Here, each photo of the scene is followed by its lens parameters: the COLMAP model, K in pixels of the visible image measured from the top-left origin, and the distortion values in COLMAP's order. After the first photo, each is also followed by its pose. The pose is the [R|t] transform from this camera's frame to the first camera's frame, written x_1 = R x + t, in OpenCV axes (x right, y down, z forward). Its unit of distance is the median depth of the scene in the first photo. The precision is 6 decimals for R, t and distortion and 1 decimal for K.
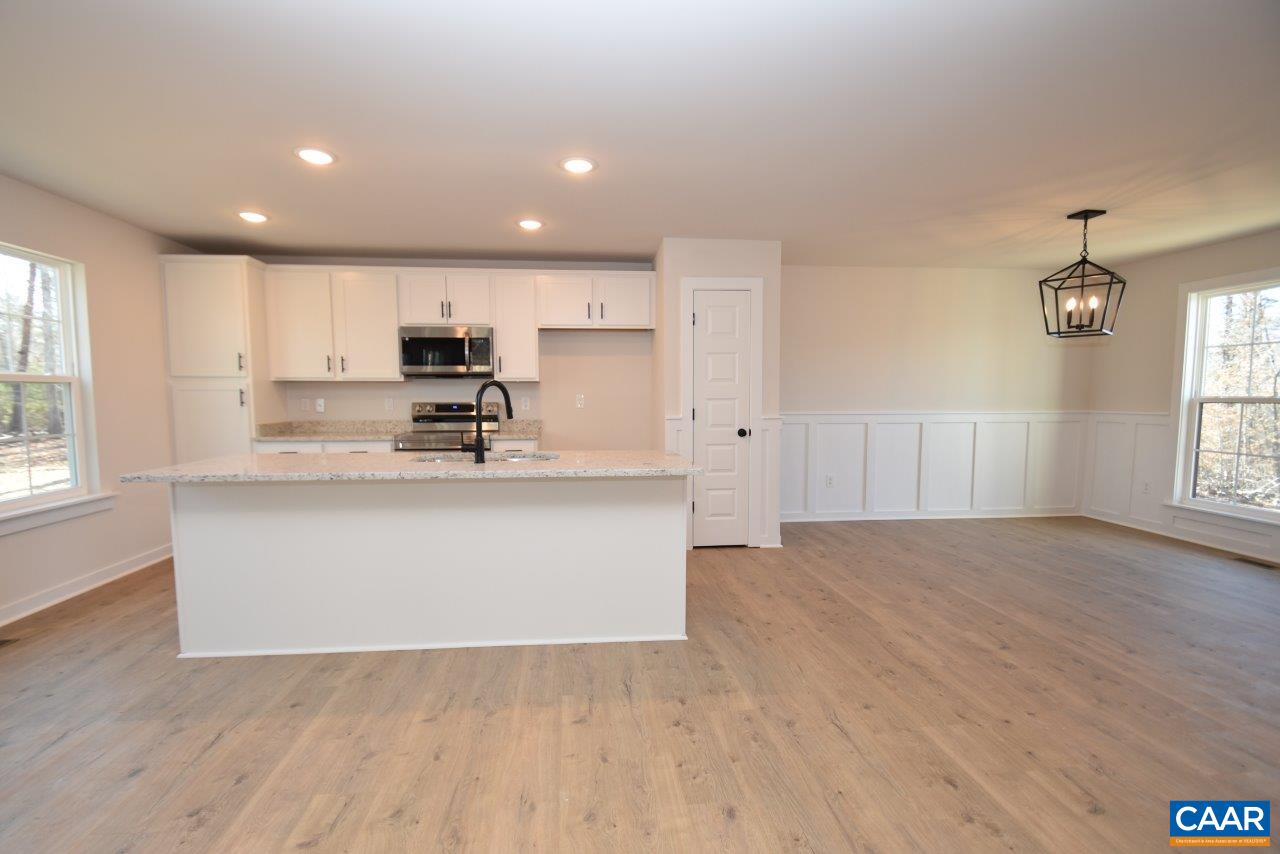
lens RADIAL K [[581.6, 0, 622.5], [0, 581.6, 446.0], [0, 0, 1]] dist [0.011023, -0.017079]
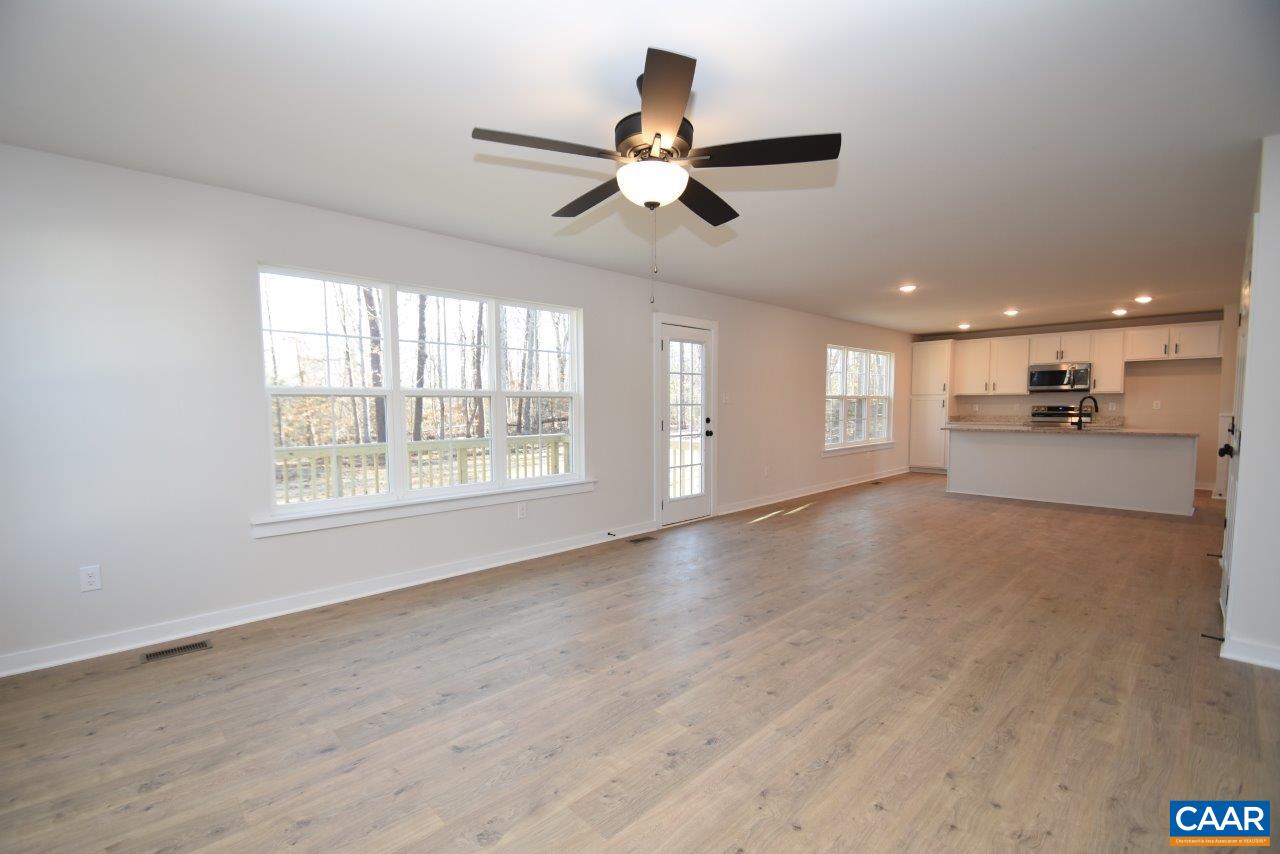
lens RADIAL K [[584.8, 0, 620.9], [0, 584.8, 439.2], [0, 0, 1]] dist [0.022175, -0.023156]
pose [[0.629806, 0.046616, -0.775352, 0.340861], [-0.061927, 0.998034, 0.009702, 0.120910], [0.774280, 0.041905, 0.631454, -1.529741]]
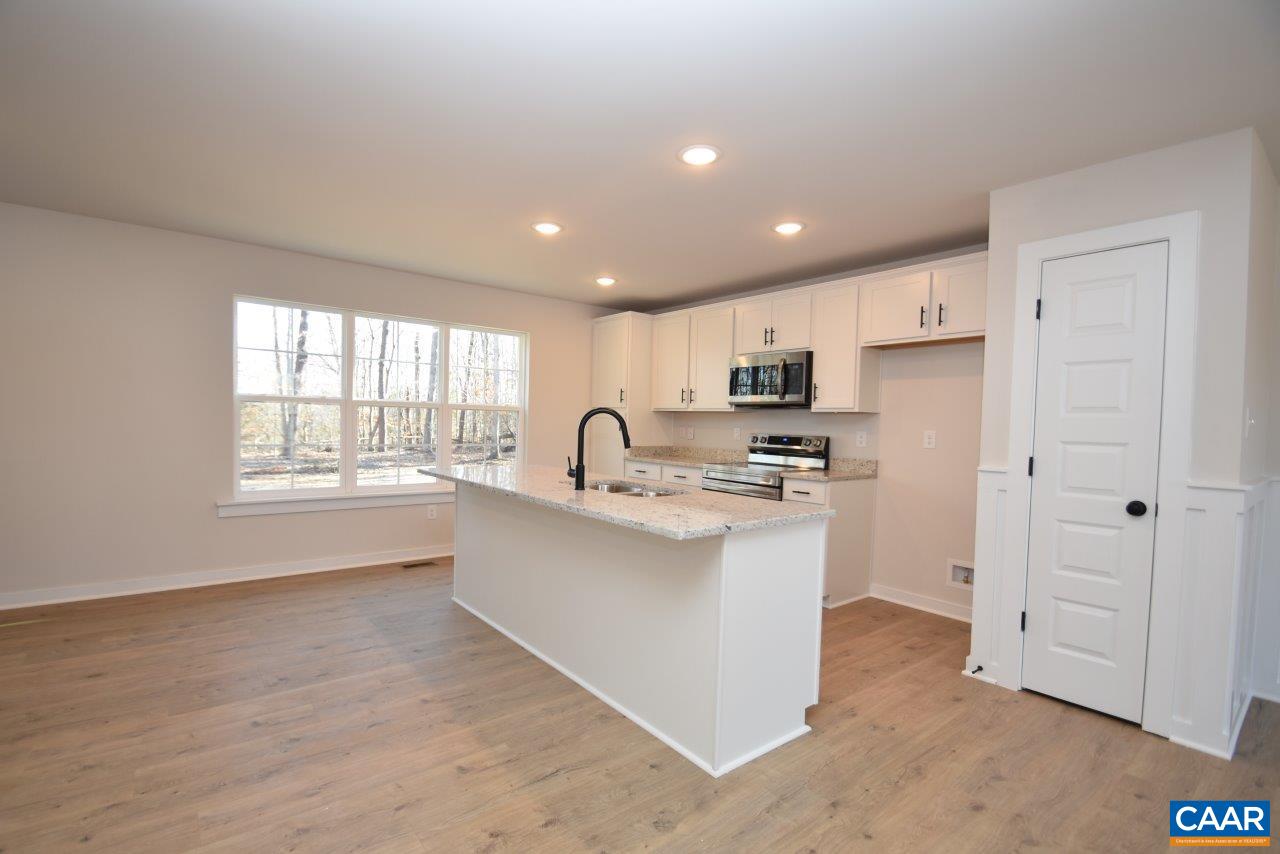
lens RADIAL K [[581.6, 0, 622.5], [0, 581.6, 446.0], [0, 0, 1]] dist [0.011023, -0.017079]
pose [[0.543121, 0.051762, -0.838058, 0.466586], [-0.100937, 0.994885, -0.003965, -0.036324], [0.833566, 0.086744, 0.545567, 0.376266]]
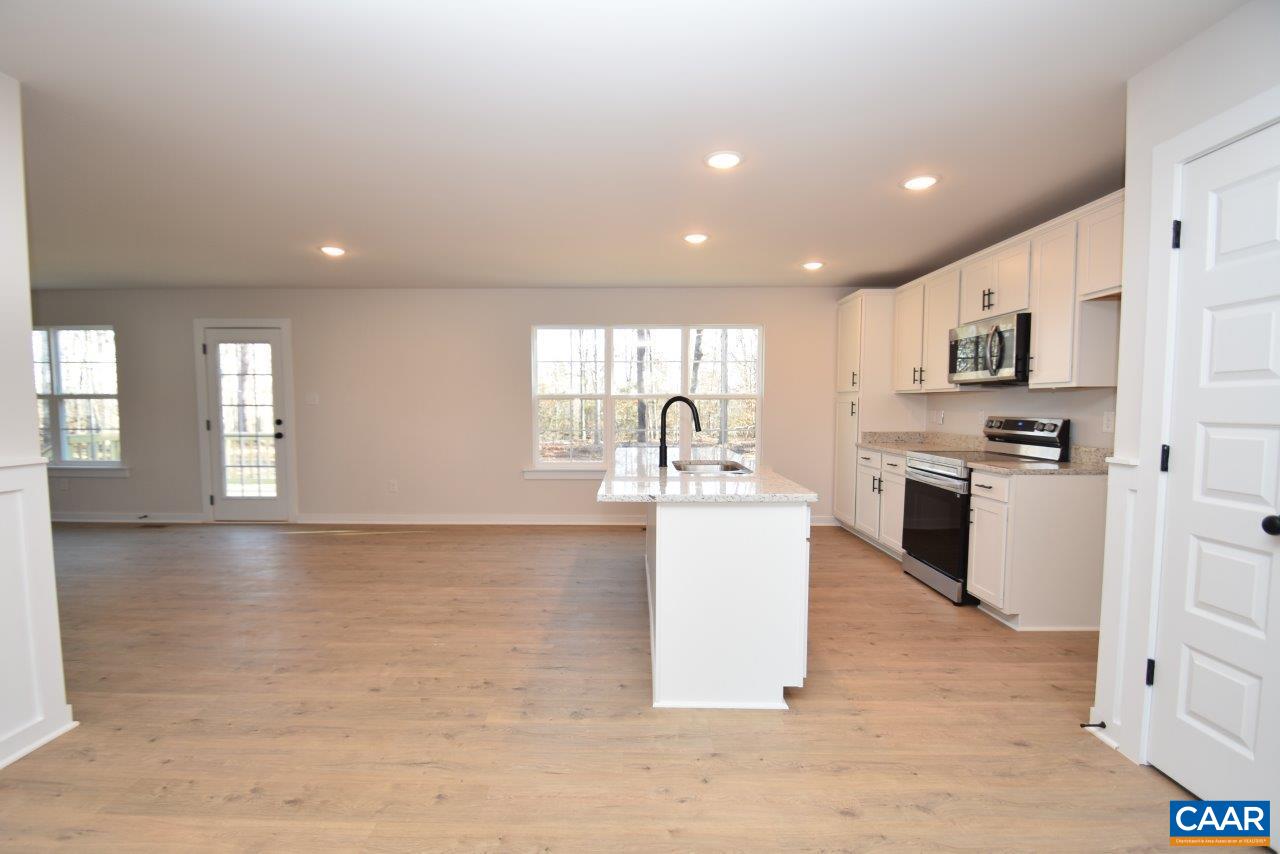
lens RADIAL K [[581.6, 0, 622.5], [0, 581.6, 446.0], [0, 0, 1]] dist [0.011023, -0.017079]
pose [[-0.110613, 0.073687, -0.991128, 0.691883], [-0.085052, 0.992888, 0.083310, -0.076903], [0.990218, 0.093512, -0.103559, 0.767563]]
